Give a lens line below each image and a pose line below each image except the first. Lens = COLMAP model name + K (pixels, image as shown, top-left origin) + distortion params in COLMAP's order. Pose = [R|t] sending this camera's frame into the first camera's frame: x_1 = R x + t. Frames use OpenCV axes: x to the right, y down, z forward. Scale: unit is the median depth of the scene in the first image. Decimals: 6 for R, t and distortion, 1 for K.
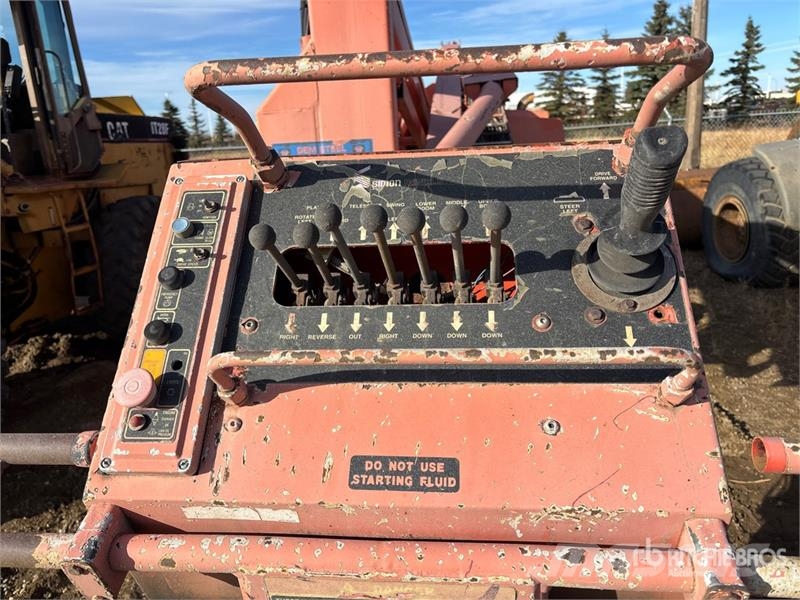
lens RADIAL K [[601.7, 0, 391.8], [0, 601.7, 308.2], [0, 0, 1]] dist [0.051735, -0.045412]
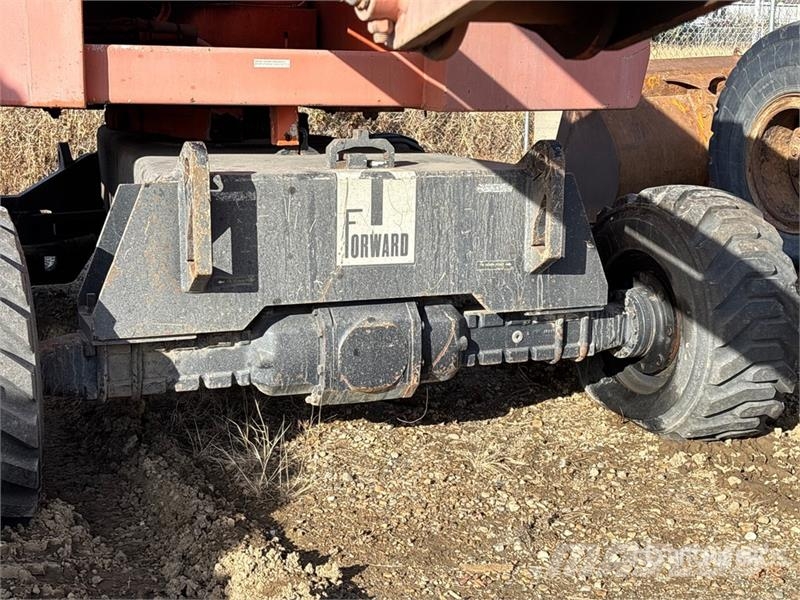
lens RADIAL K [[1185.0, 0, 375.6], [0, 1185.0, 308.6], [0, 0, 1]] dist [0.092782, 0.000000]
pose [[0.910971, -0.024779, 0.411725, -0.128502], [0.054445, 0.996683, -0.060481, 0.021712], [-0.408861, 0.077513, 0.909299, 0.282415]]
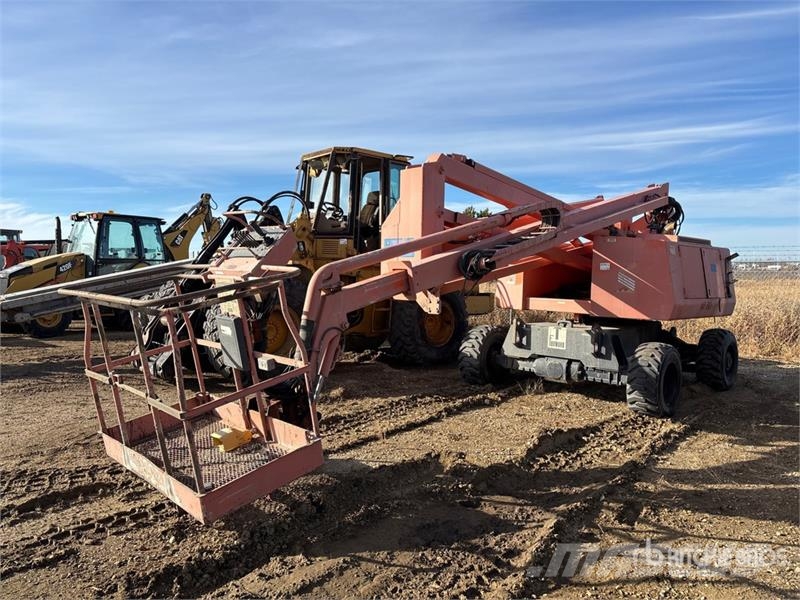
lens RADIAL K [[601.7, 0, 394.0], [0, 601.7, 290.7], [0, 0, 1]] dist [0.051735, -0.045412]
pose [[0.756167, 0.085440, -0.648776, 0.506424], [-0.230590, 0.962636, -0.141986, 0.090243], [0.612404, 0.256966, 0.747616, -0.253432]]
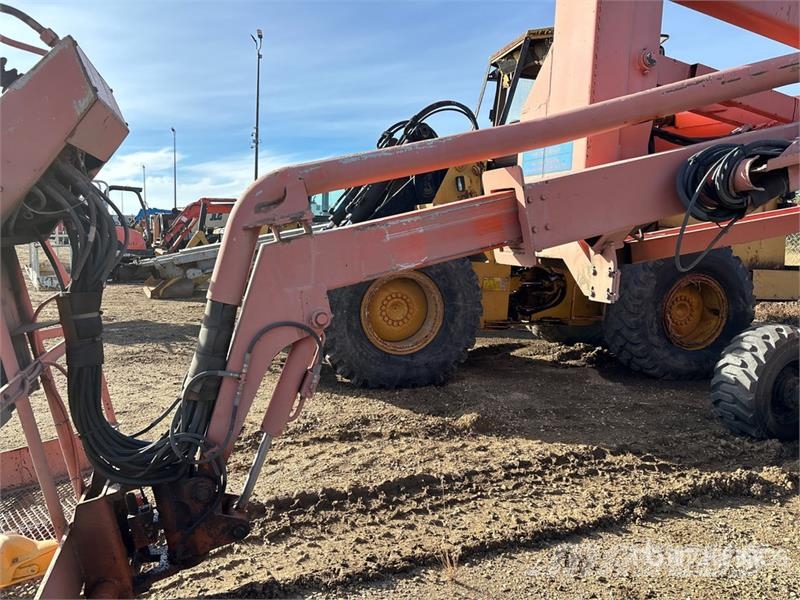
lens RADIAL K [[601.7, 0, 390.5], [0, 601.7, 303.6], [0, 0, 1]] dist [0.051735, -0.045412]
pose [[0.385760, 0.169972, -0.906807, 0.297902], [-0.299430, 0.952743, 0.051204, 0.015059], [0.872657, 0.251773, 0.418425, 0.130834]]
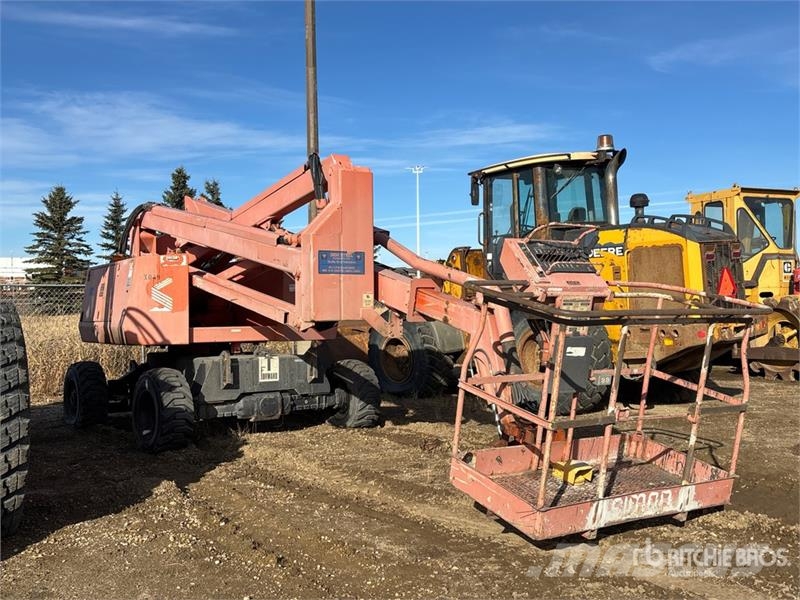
lens RADIAL K [[852.7, 0, 404.6], [0, 852.7, 302.7], [0, 0, 1]] dist [0.138634, 0.000000]
pose [[0.768887, 0.046277, 0.637708, -0.597375], [0.145879, 0.958374, -0.245434, 0.205382], [-0.622521, 0.281740, 0.730130, -0.382676]]
